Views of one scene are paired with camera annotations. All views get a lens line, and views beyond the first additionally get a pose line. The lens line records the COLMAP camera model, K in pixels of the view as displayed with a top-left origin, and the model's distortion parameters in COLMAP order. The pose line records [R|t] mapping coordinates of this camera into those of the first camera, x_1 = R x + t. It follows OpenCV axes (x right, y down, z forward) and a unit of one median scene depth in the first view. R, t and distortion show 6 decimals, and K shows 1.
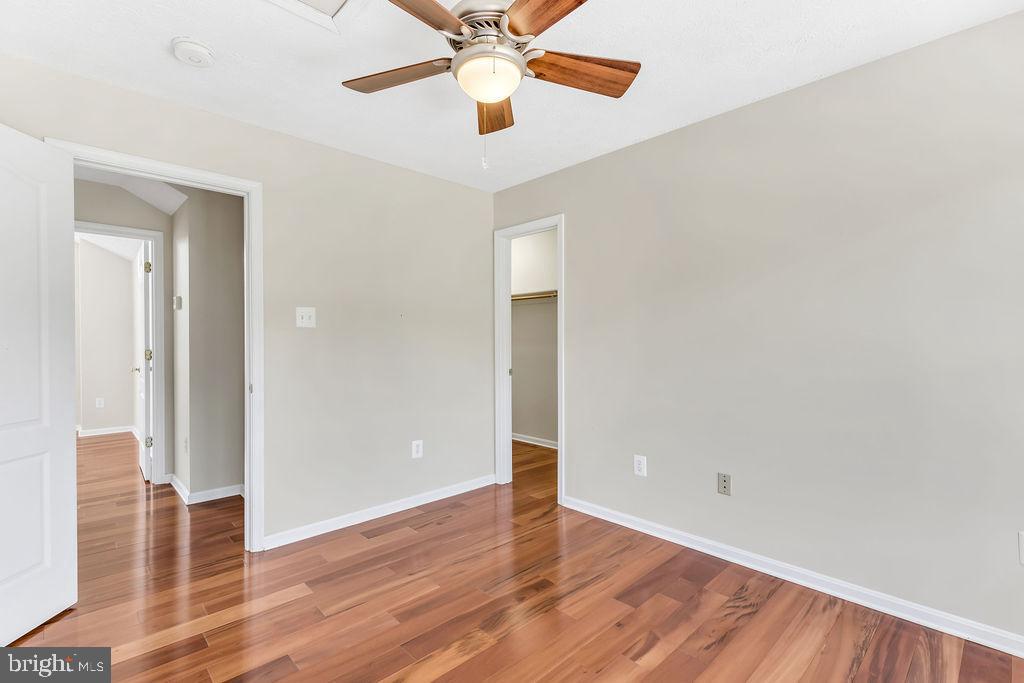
lens RADIAL K [[470.7, 0, 514.5], [0, 470.7, 344.0], [0, 0, 1]] dist [0.009787, -0.000743]
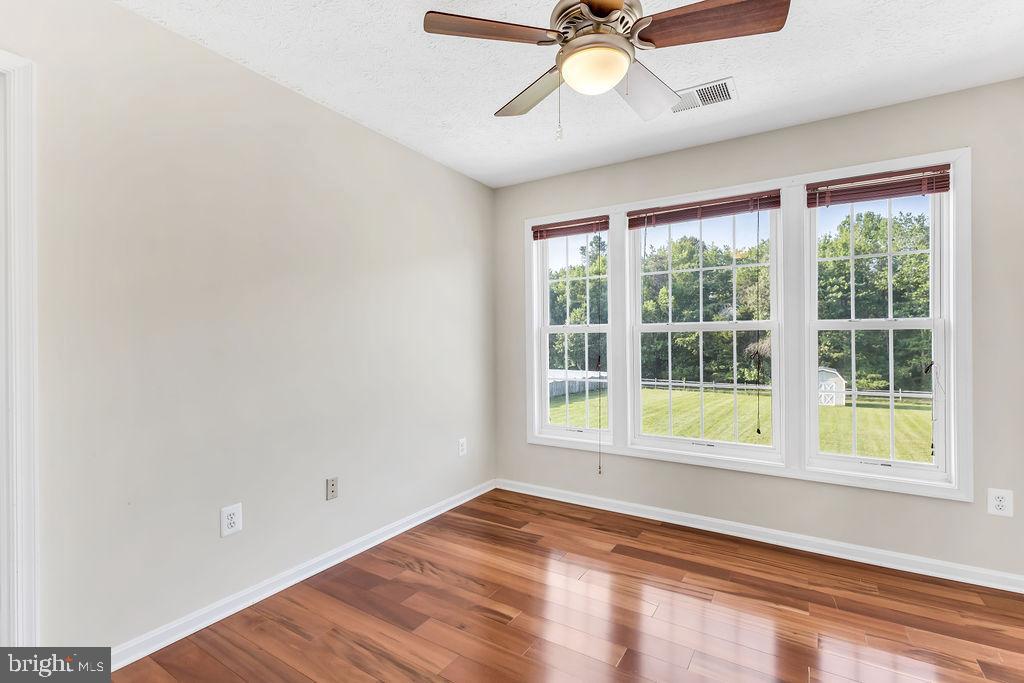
lens RADIAL K [[470.7, 0, 515.4], [0, 470.7, 343.8], [0, 0, 1]] dist [0.009787, -0.000743]
pose [[-0.245353, -0.017442, 0.969277, -0.671898], [-0.003583, 0.999848, 0.017086, -0.024542], [-0.969427, 0.000719, -0.245378, 0.987014]]
